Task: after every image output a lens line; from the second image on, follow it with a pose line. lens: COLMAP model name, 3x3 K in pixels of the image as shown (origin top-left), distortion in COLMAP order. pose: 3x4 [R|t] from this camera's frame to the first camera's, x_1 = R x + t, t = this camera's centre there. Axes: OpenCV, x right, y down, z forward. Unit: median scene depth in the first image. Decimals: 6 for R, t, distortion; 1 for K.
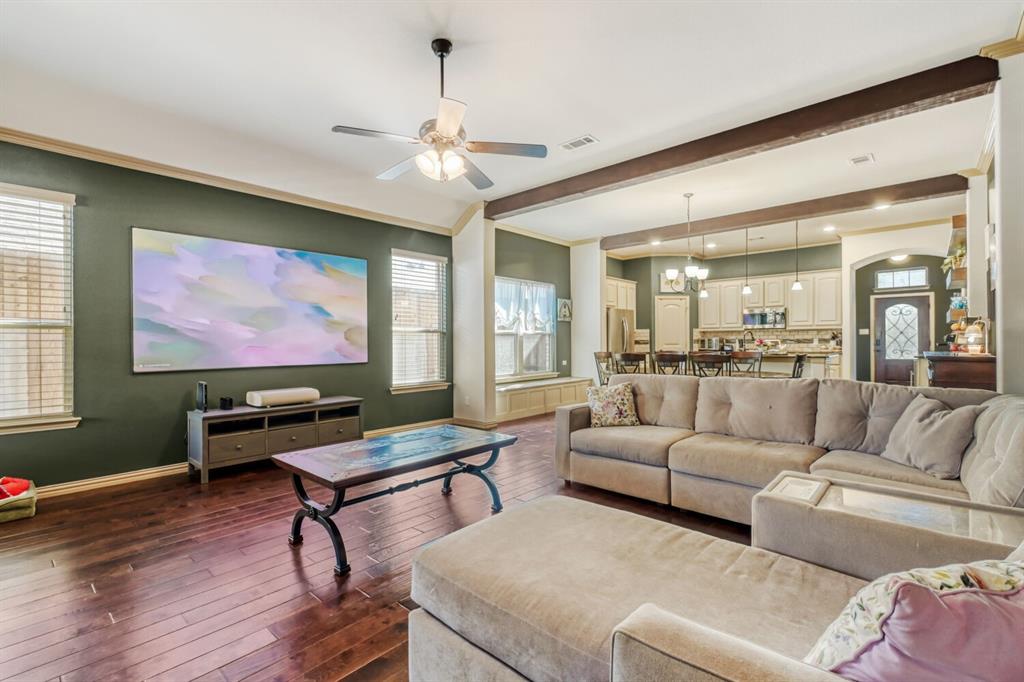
lens RADIAL K [[460.9, 0, 508.0], [0, 460.9, 340.5], [0, 0, 1]] dist [0.013019, -0.003663]
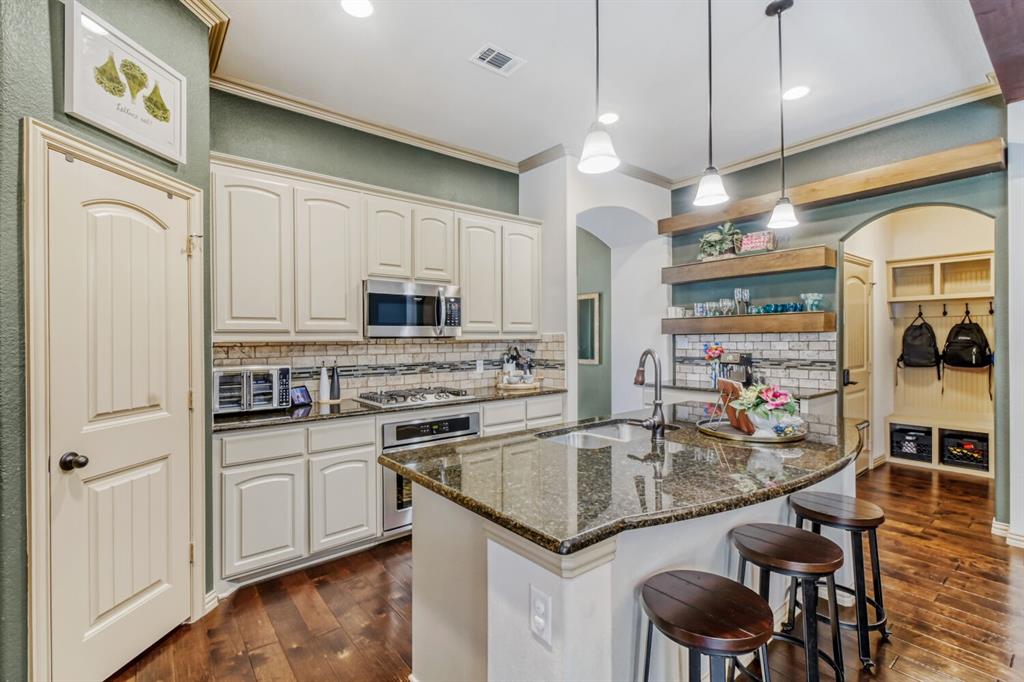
lens RADIAL K [[460.9, 0, 514.0], [0, 460.9, 338.6], [0, 0, 1]] dist [0.013019, -0.003663]
pose [[0.169358, 0.008382, 0.985519, 0.216486], [0.007674, 0.999922, -0.009823, -0.021760], [-0.985525, 0.009226, 0.169280, 0.917826]]
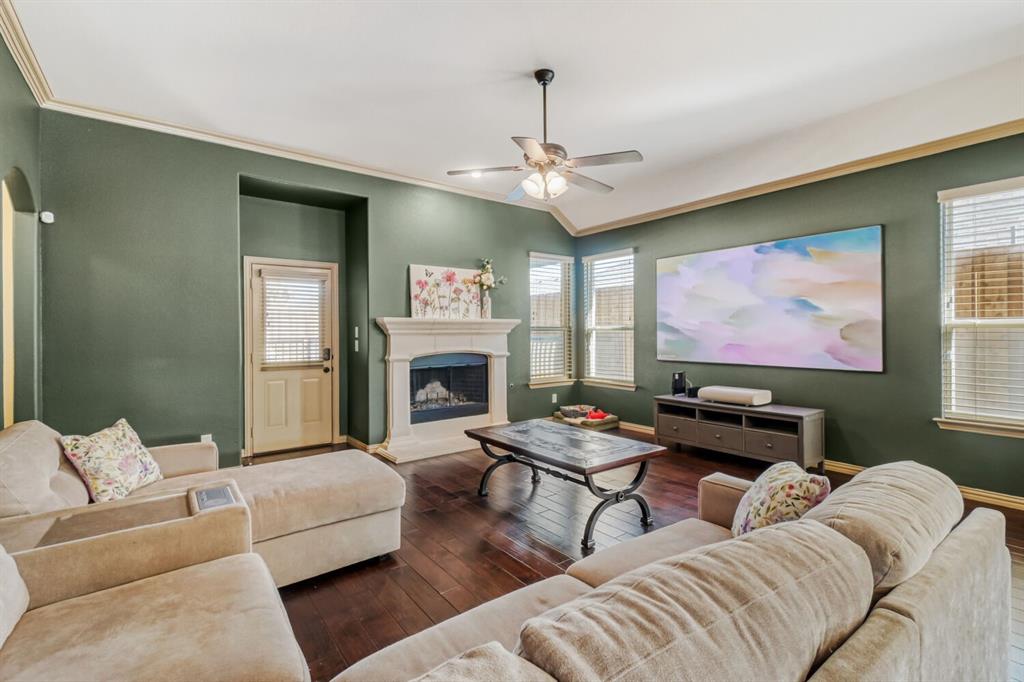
lens RADIAL K [[460.9, 0, 515.6], [0, 460.9, 331.8], [0, 0, 1]] dist [0.013019, -0.003663]
pose [[-0.171473, 0.008355, -0.985153, 0.307914], [0.007504, 0.999946, 0.007175, -0.014659], [0.985160, -0.006162, -0.171526, 0.368731]]
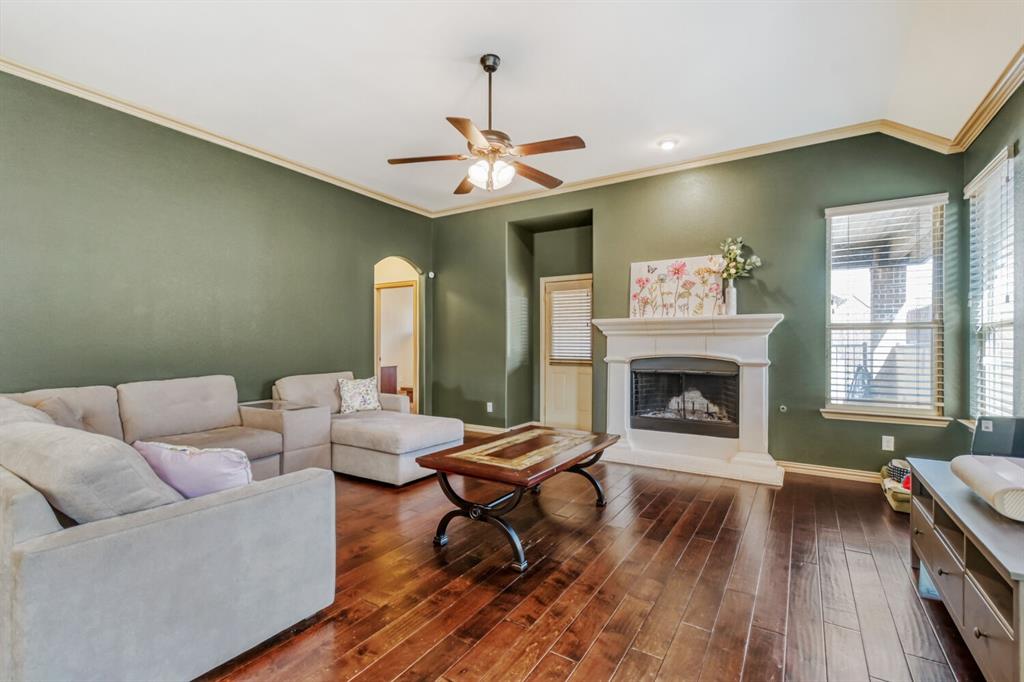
lens RADIAL K [[460.9, 0, 507.4], [0, 460.9, 343.8], [0, 0, 1]] dist [0.013019, -0.003663]
pose [[-0.983039, 0.007966, -0.183222, 0.003282], [0.007433, 0.999966, 0.003594, -0.000804], [0.183244, 0.002171, -0.983065, 0.673618]]
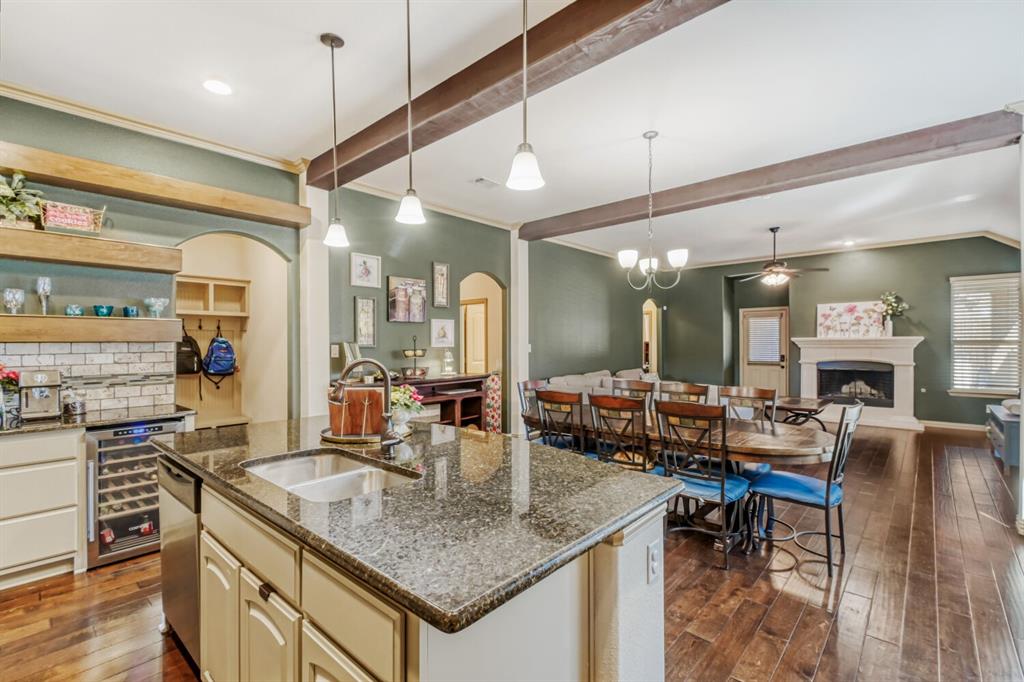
lens RADIAL K [[460.9, 0, 504.4], [0, 460.9, 345.1], [0, 0, 1]] dist [0.013019, -0.003663]
pose [[-0.999916, 0.012749, -0.002281, 0.405751], [0.012741, 0.999912, 0.003559, -0.025105], [0.002326, 0.003529, -0.999991, 1.106120]]
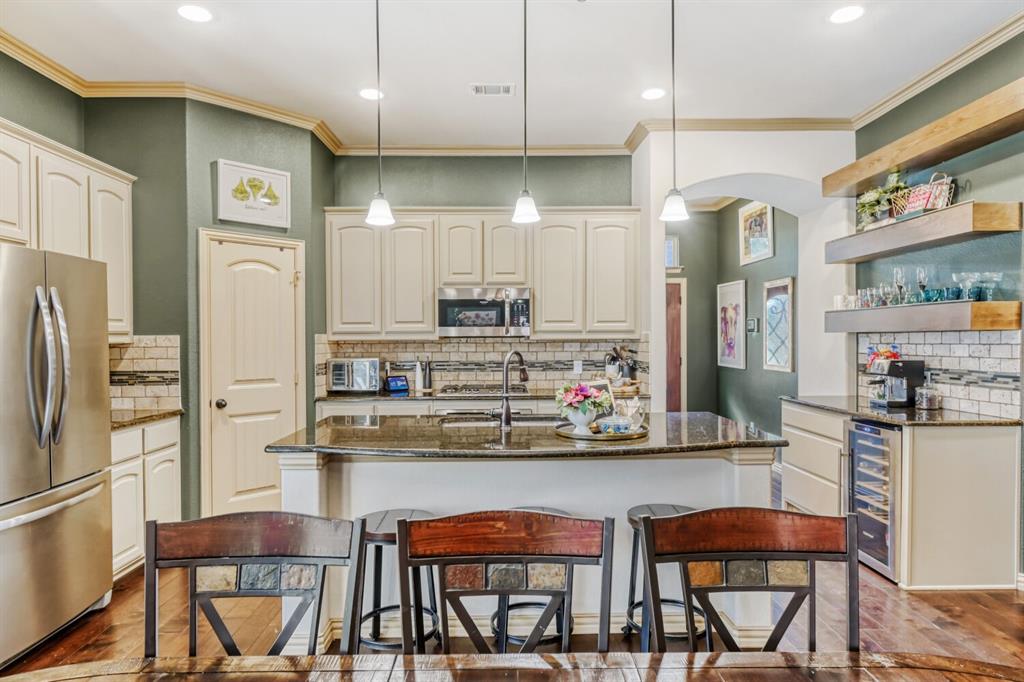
lens RADIAL K [[612.4, 0, 507.7], [0, 612.4, 342.2], [0, 0, 1]] dist [0.007903, -0.000910]
pose [[0.740027, -0.000336, 0.672577, 0.219085], [-0.000342, 1.000000, 0.000876, -0.022875], [-0.672577, -0.000878, 0.740026, 0.625015]]
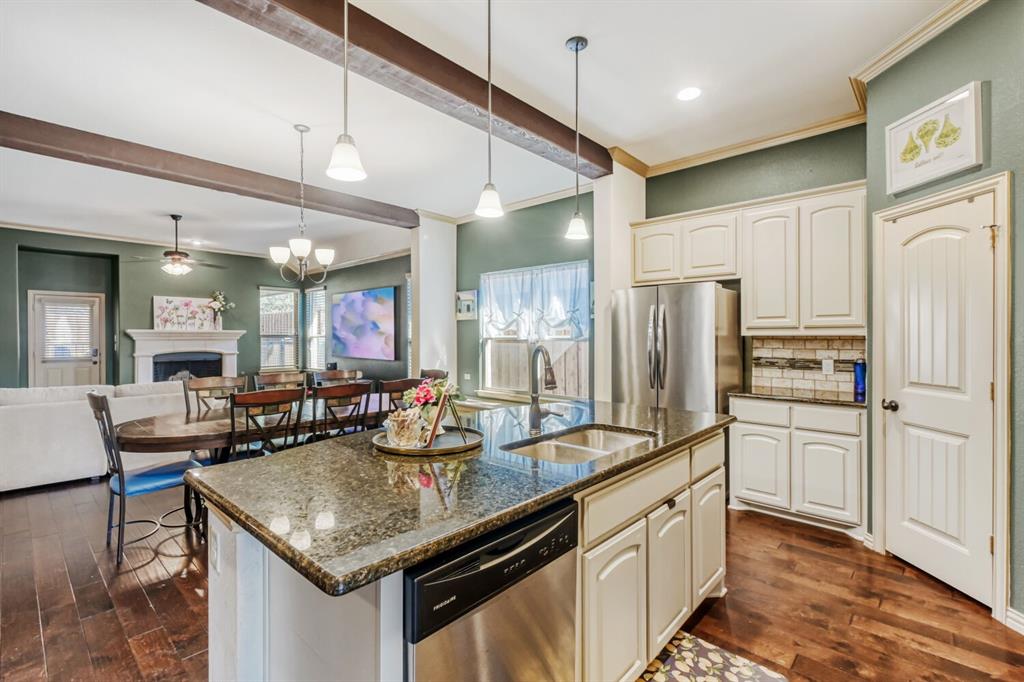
lens RADIAL K [[460.9, 0, 513.2], [0, 460.9, 336.4], [0, 0, 1]] dist [0.013019, -0.003663]
pose [[-0.003419, 0.009196, -0.999952, 0.694849], [-0.000227, 0.999958, 0.009197, -0.024531], [0.999994, 0.000259, -0.003417, 0.874543]]
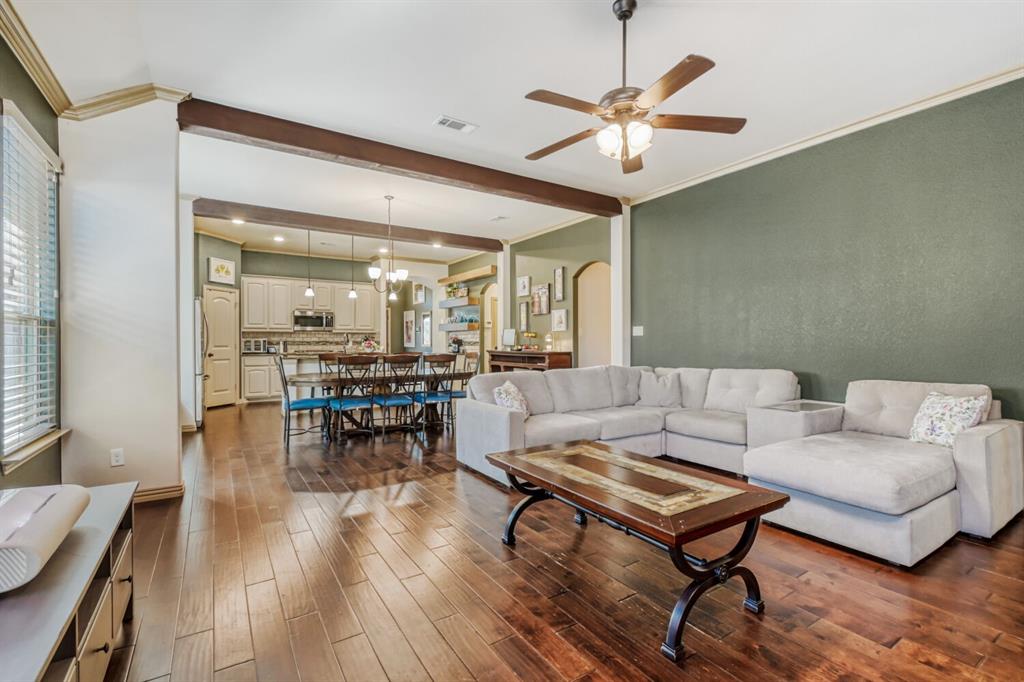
lens RADIAL K [[460.9, 0, 516.1], [0, 460.9, 346.5], [0, 0, 1]] dist [0.013019, -0.003663]
pose [[0.258823, -0.004305, 0.965915, -0.345371], [-0.003166, 0.999981, 0.005306, 0.002481], [-0.965920, -0.004431, 0.258804, 0.319266]]
